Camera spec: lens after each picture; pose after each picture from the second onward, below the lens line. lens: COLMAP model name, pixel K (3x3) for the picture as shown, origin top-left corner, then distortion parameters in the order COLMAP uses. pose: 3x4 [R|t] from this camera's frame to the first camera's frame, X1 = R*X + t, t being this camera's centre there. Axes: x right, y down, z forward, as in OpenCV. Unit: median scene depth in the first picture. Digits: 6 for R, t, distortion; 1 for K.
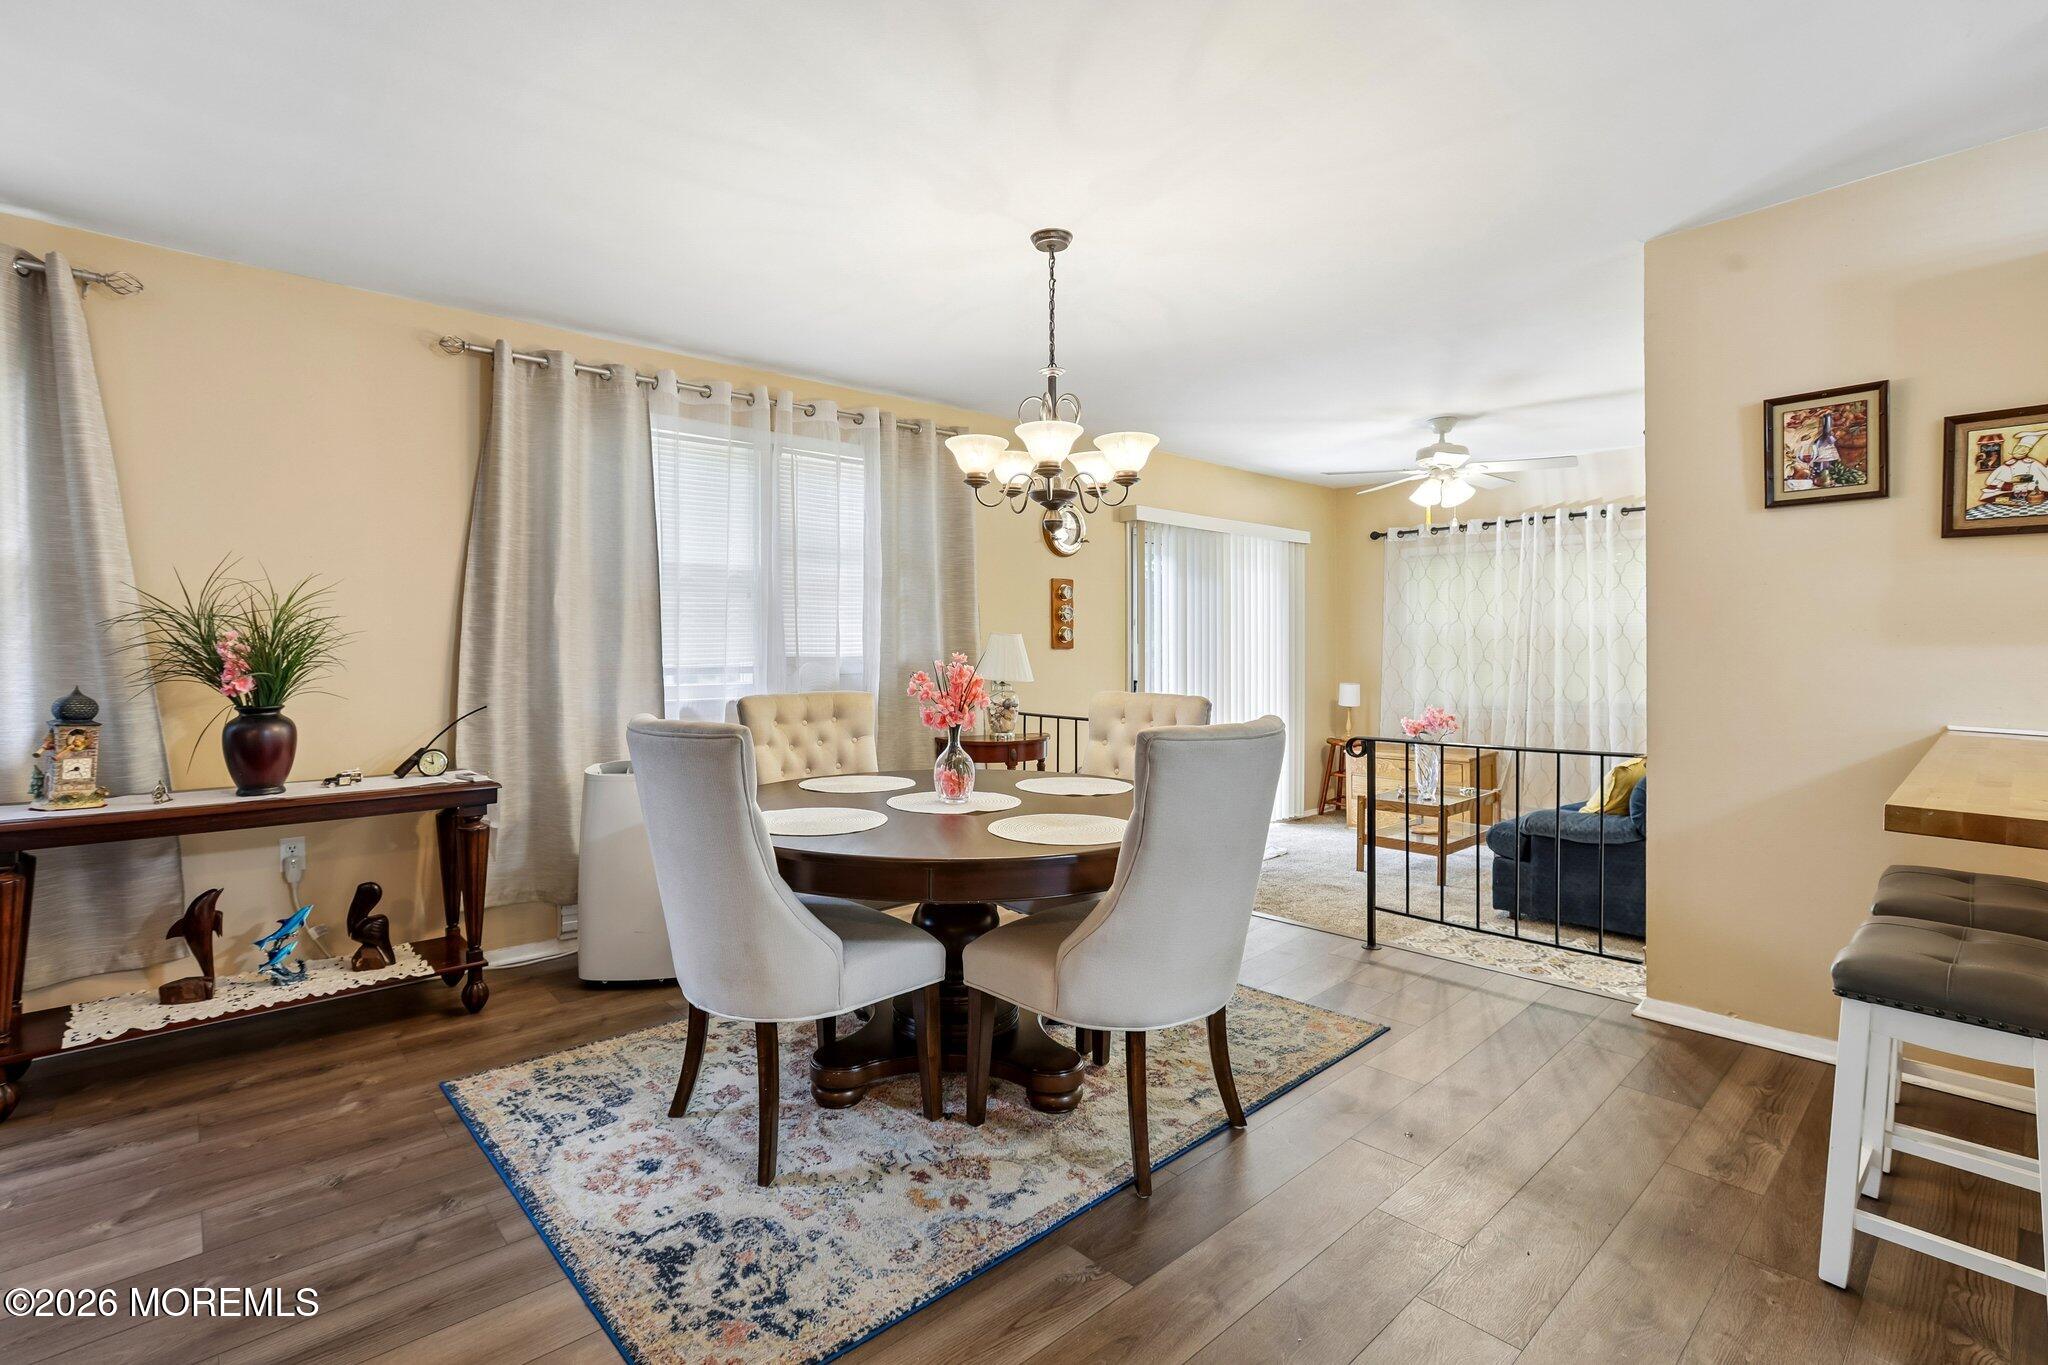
lens RADIAL K [[947.1, 0, 995.3], [0, 947.1, 653.6], [0, 0, 1]] dist [-0.039027, 0.023657]
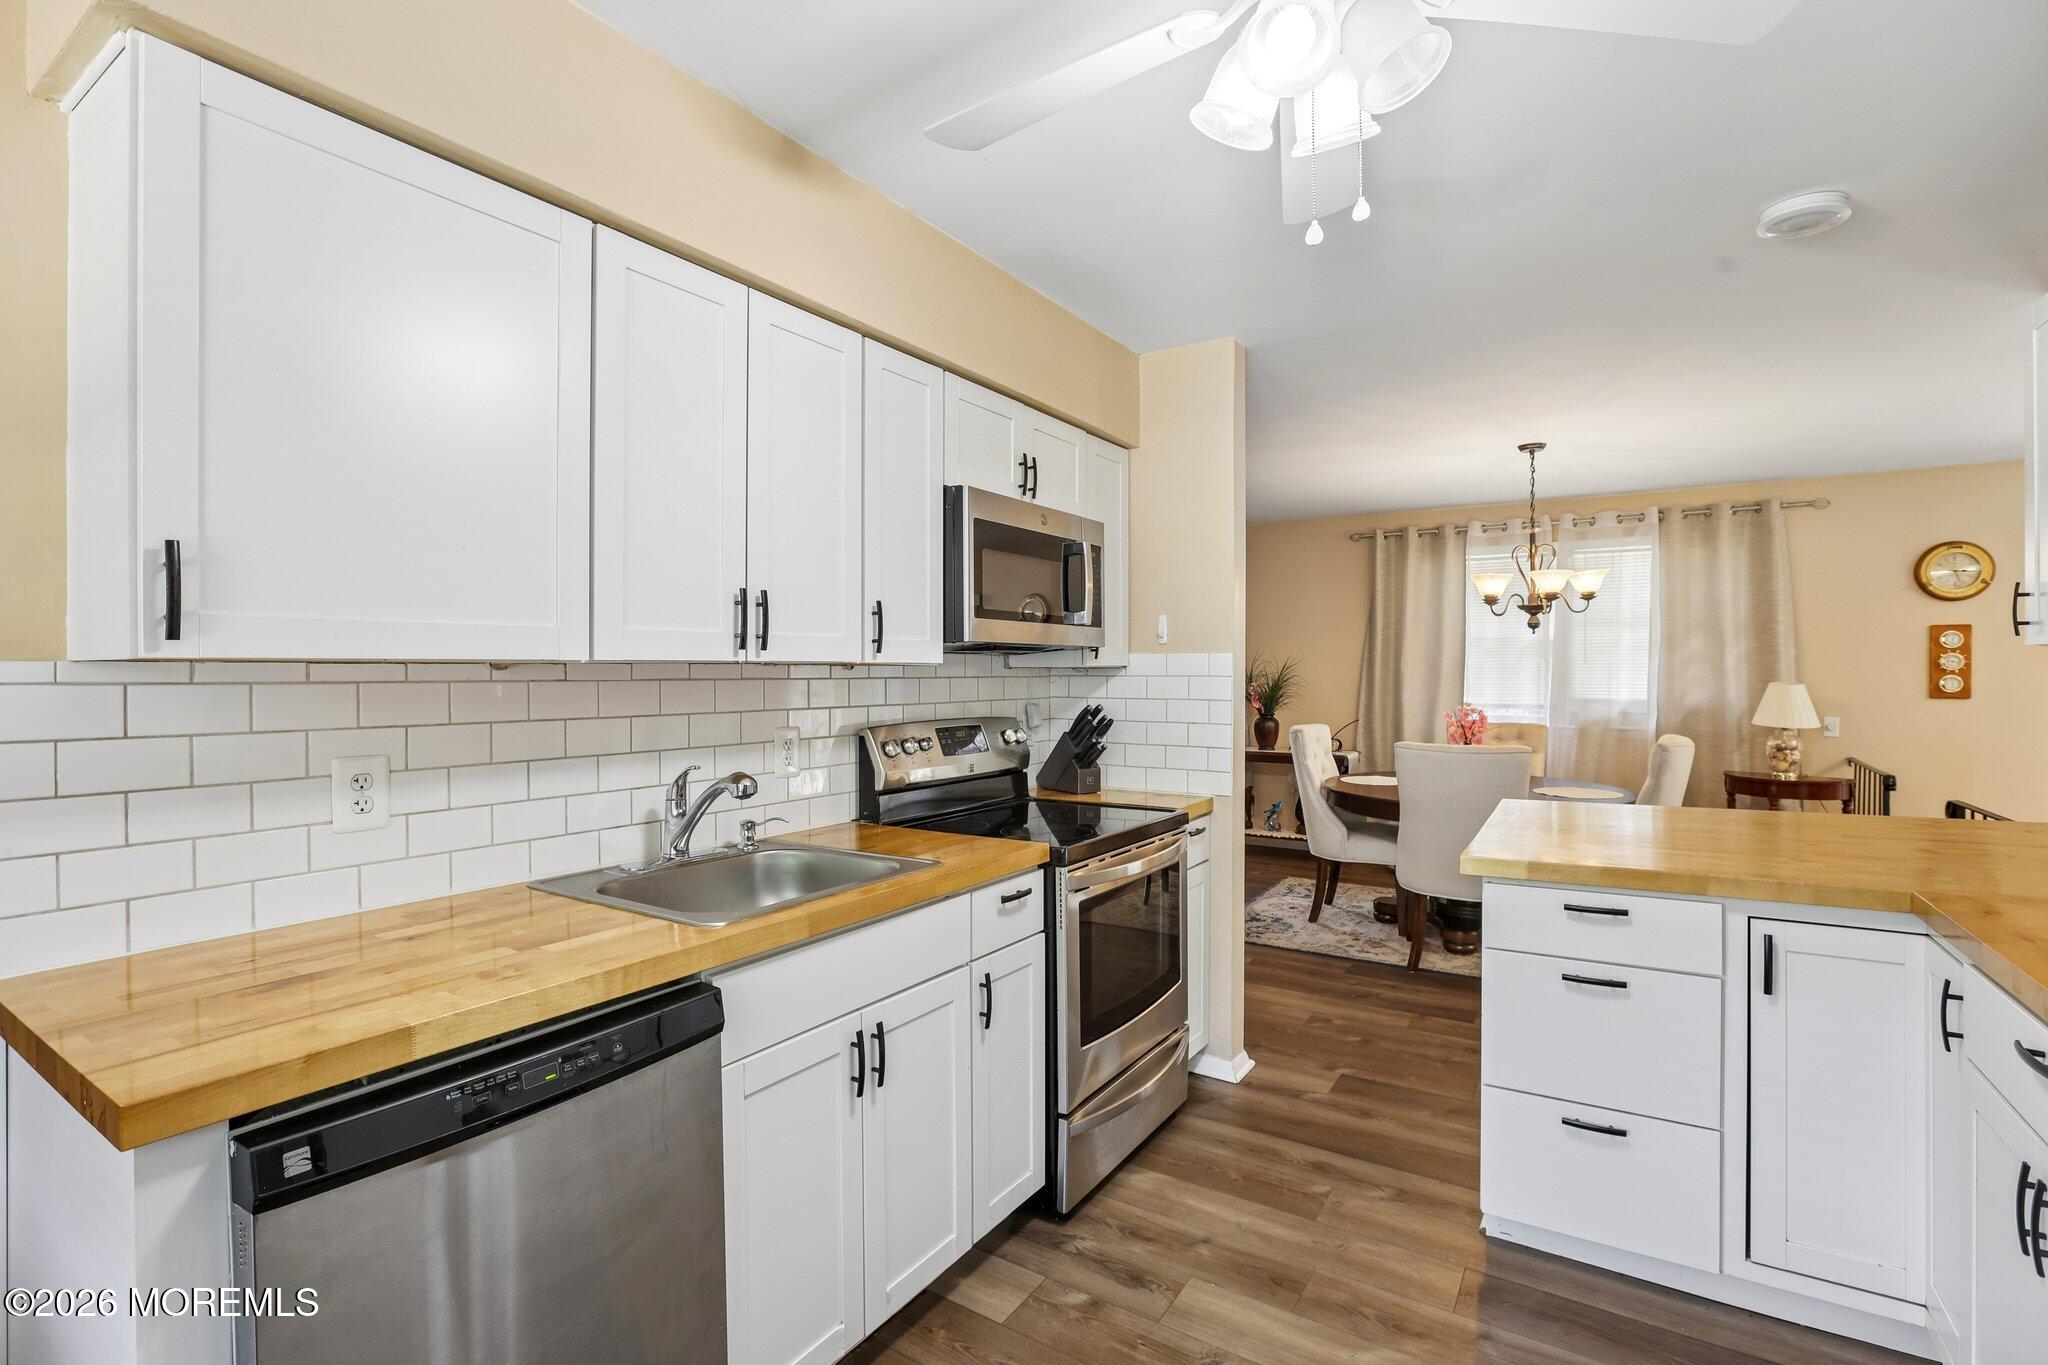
lens RADIAL K [[953.6, 0, 996.1], [0, 953.6, 676.6], [0, 0, 1]] dist [-0.056713, 0.021144]
pose [[0.254604, 0.011988, -0.966971, 1.375659], [-0.005939, 0.999924, 0.010833, -0.059819], [0.967027, 0.002985, 0.254656, -0.288975]]
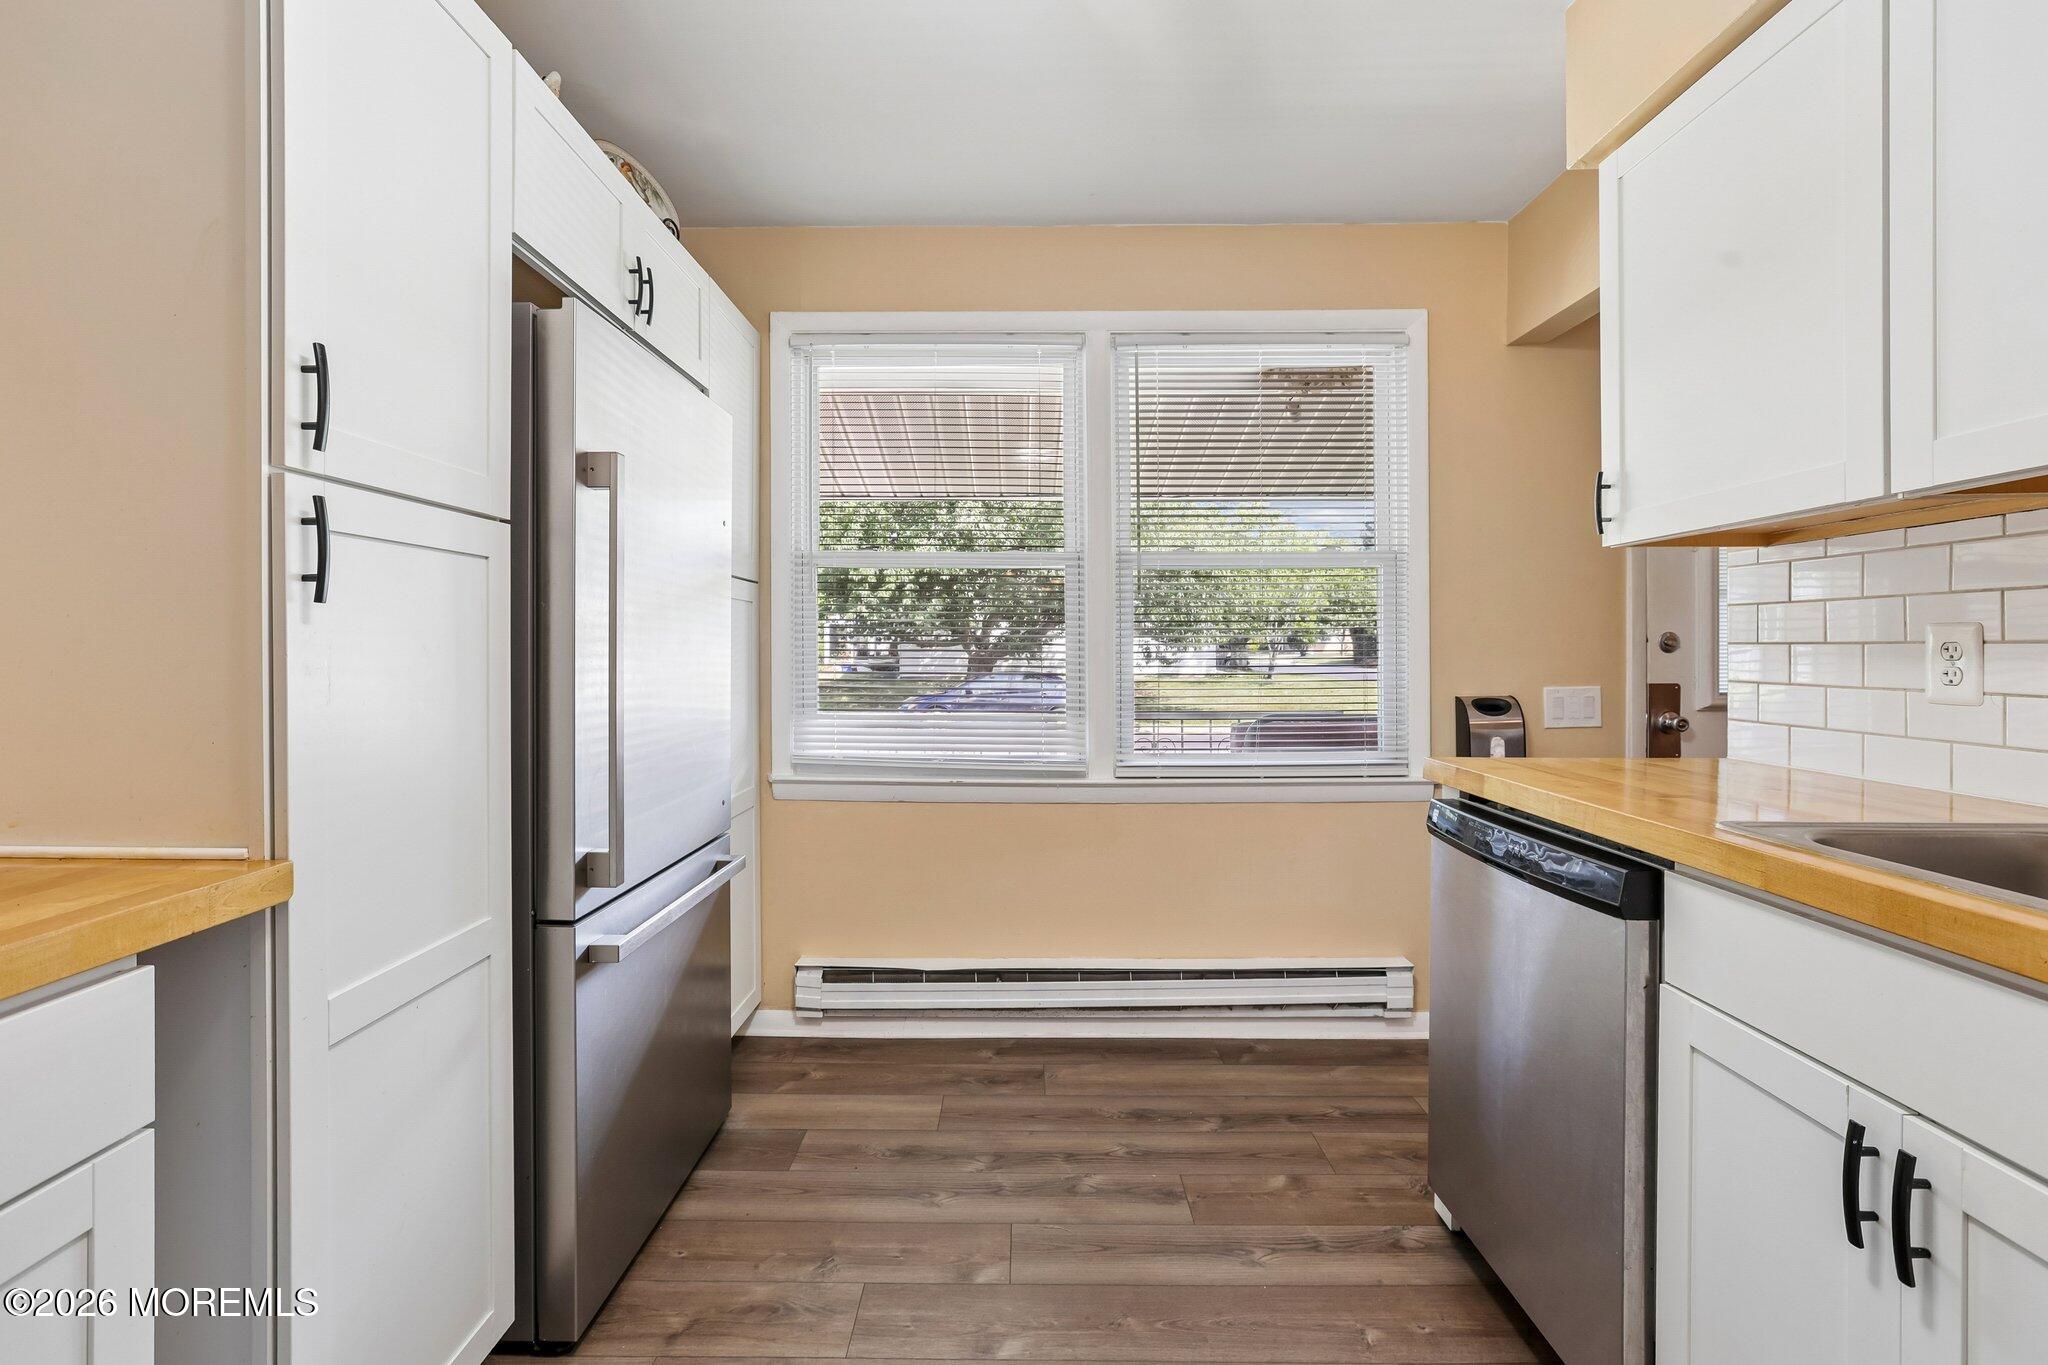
lens RADIAL K [[942.9, 0, 1001.9], [0, 942.9, 664.4], [0, 0, 1]] dist [-0.056835, 0.024076]
pose [[-0.732499, 0.000574, 0.680768, 0.774240], [0.014879, 0.999774, 0.015166, 0.004132], [-0.680605, 0.021238, -0.732342, 0.213896]]
